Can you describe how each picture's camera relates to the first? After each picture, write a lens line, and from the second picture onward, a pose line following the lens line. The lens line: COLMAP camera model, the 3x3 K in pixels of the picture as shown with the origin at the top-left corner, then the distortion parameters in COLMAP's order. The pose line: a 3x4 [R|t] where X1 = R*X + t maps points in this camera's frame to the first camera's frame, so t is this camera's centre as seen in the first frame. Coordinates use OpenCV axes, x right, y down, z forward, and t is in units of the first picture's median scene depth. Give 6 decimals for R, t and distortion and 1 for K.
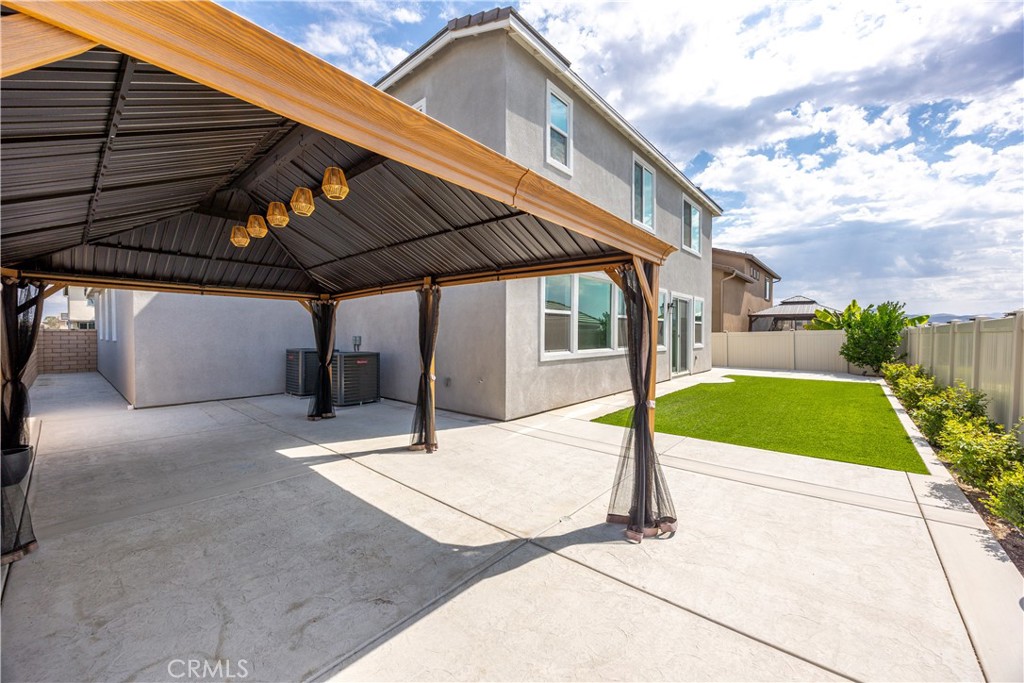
lens RADIAL K [[387.2, 0, 512.0], [0, 387.2, 341.5], [0, 0, 1]] dist [0.049027, -0.000084]
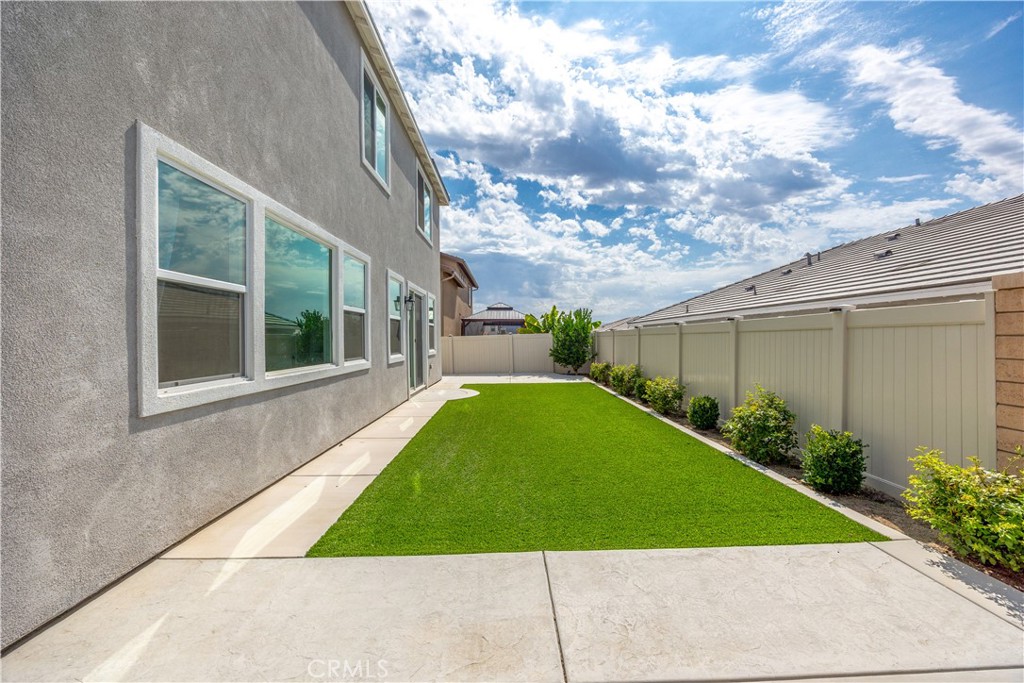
lens RADIAL K [[387.2, 0, 512.0], [0, 387.2, 341.5], [0, 0, 1]] dist [0.049027, -0.000084]
pose [[0.726493, -0.014422, 0.687023, 0.040736], [0.025254, 0.999665, -0.005721, -0.003353], [-0.686710, 0.021506, 0.726613, 0.308707]]
